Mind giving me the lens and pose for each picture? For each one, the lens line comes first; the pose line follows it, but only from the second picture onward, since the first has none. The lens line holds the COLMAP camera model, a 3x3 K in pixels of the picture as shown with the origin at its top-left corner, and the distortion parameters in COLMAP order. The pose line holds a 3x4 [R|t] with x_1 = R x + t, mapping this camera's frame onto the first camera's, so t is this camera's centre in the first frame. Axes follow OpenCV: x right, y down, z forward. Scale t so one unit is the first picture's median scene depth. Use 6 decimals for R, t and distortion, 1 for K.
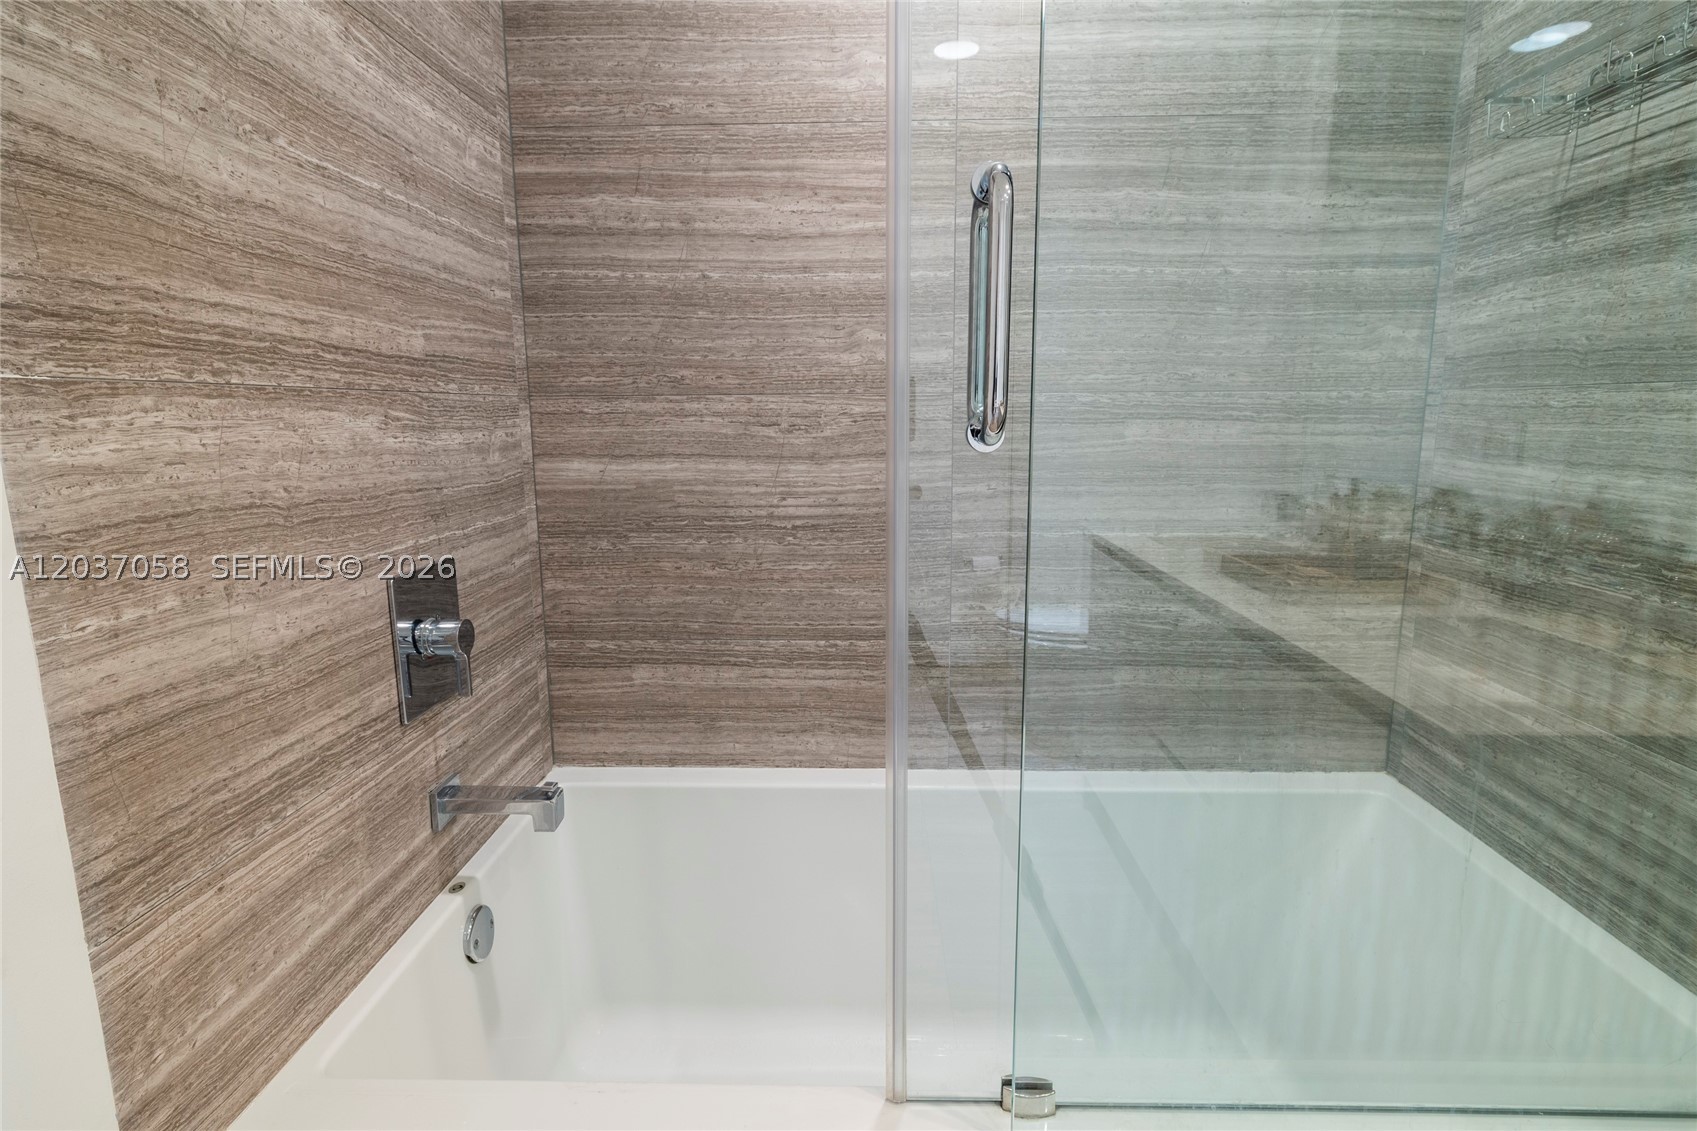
lens RADIAL K [[882.4, 0, 853.5], [0, 882.4, 564.4], [0, 0, 1]] dist [-0.004163, -0.000529]
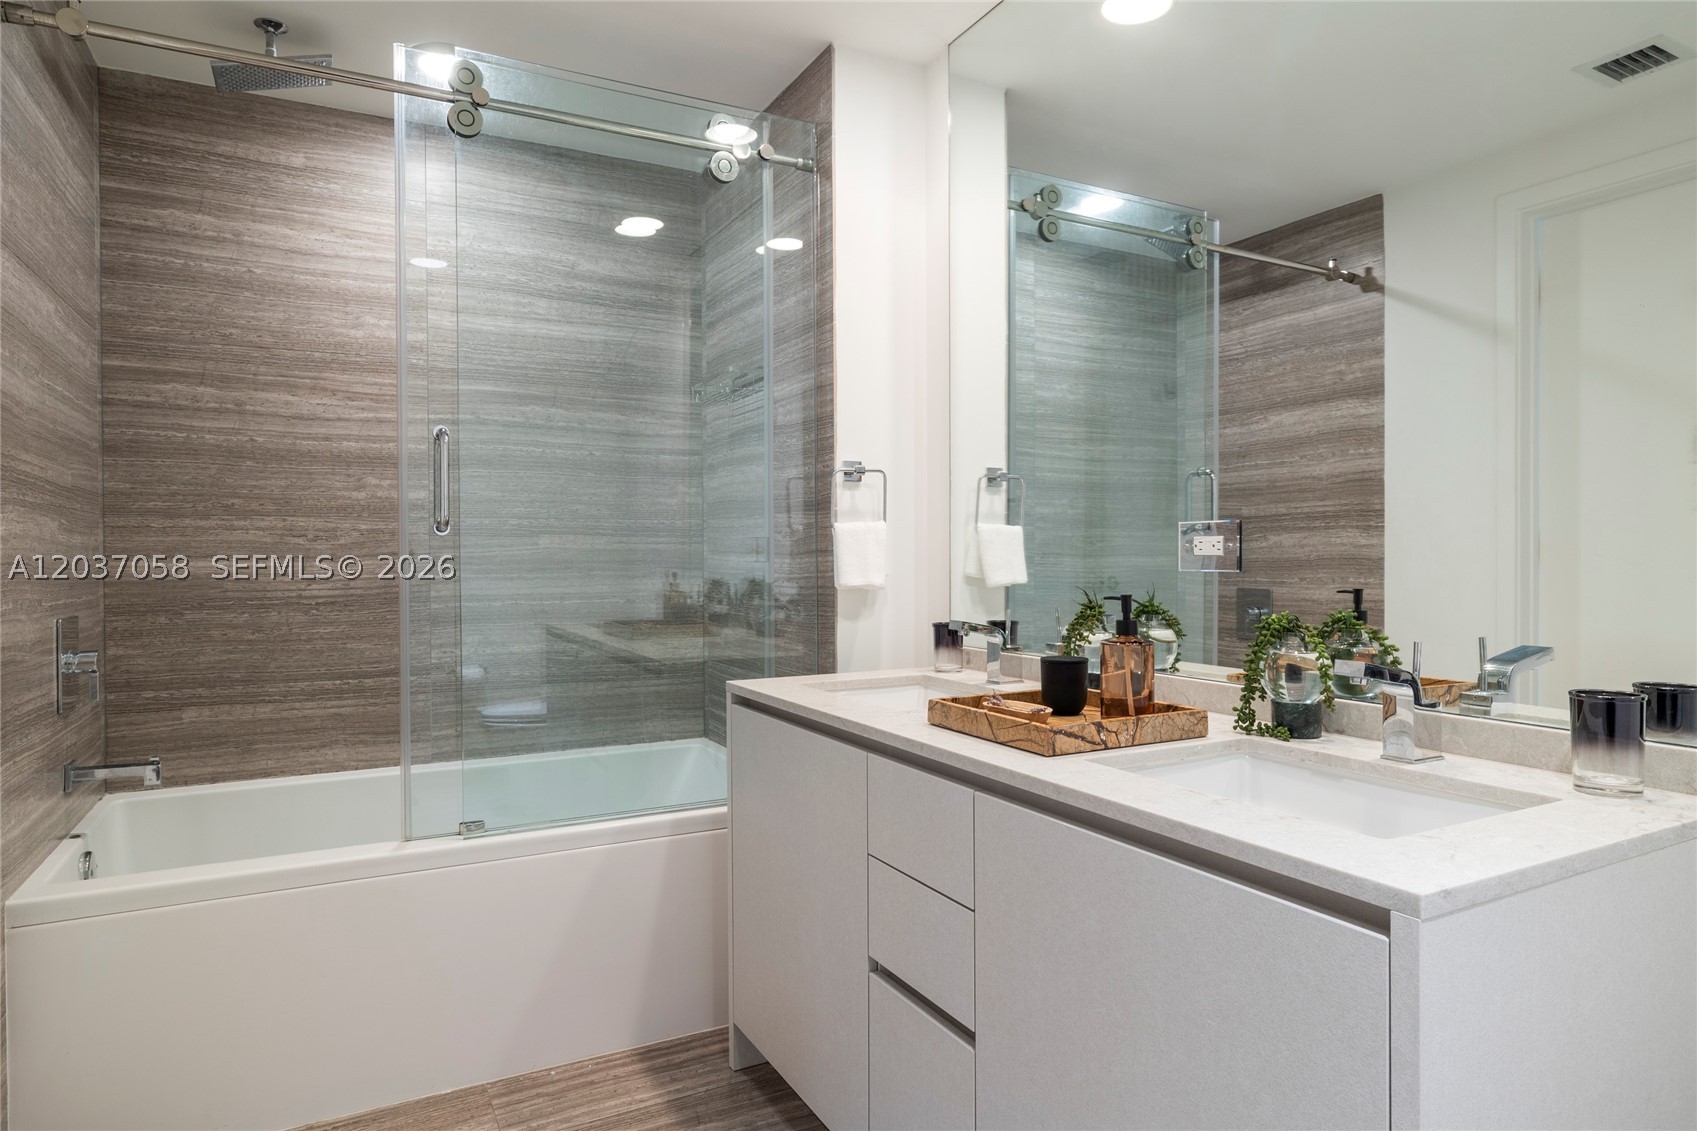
lens RADIAL K [[1005.2, 0, 854.1], [0, 1005.2, 561.9], [0, 0, 1]] dist [-0.004732, 0.005130]
pose [[0.873623, -0.003952, 0.486587, -0.104400], [0.084145, 0.986130, -0.143066, 0.217738], [-0.479273, 0.165930, 0.861838, -0.959310]]
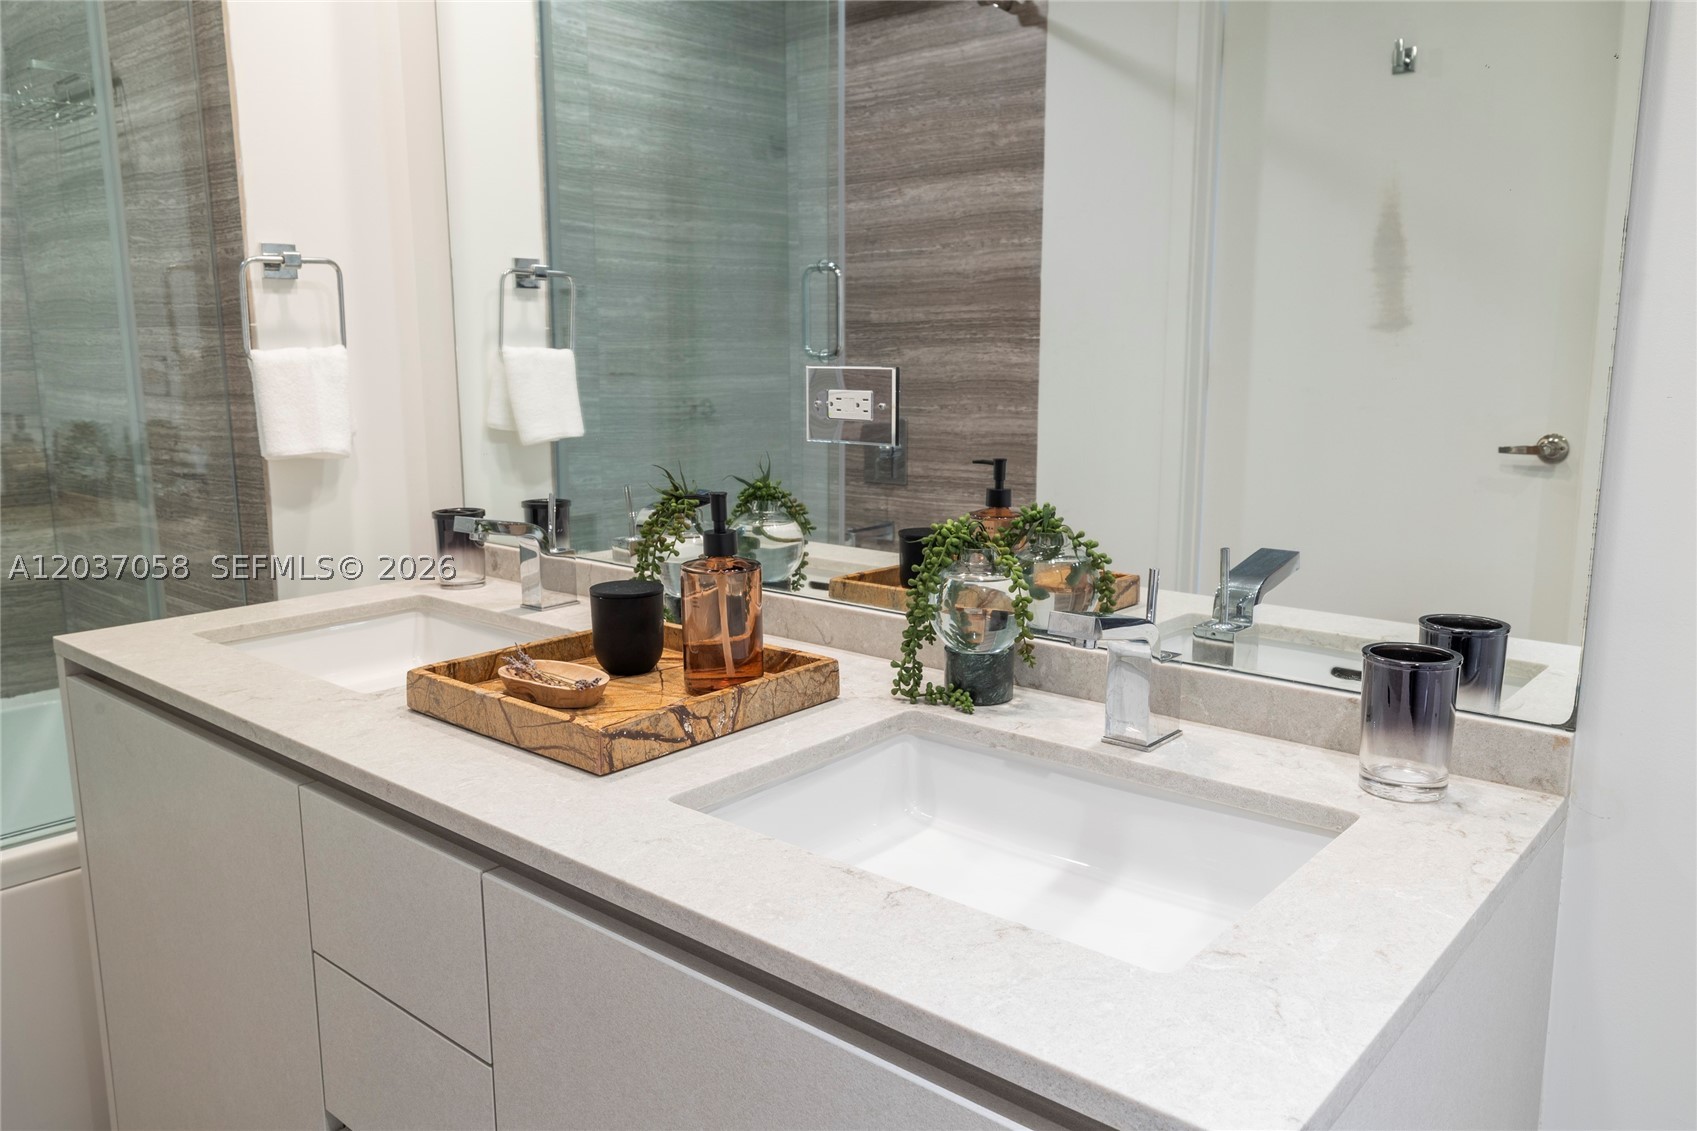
lens RADIAL K [[1247.9, 0, 850.9], [0, 1247.9, 562.0], [0, 0, 1]] dist [0.004146, 0.009217]
pose [[0.641909, -0.131014, 0.755505, 0.083296], [0.133089, 0.989377, 0.058492, 0.133374], [-0.755142, 0.063003, 0.652526, -0.773449]]
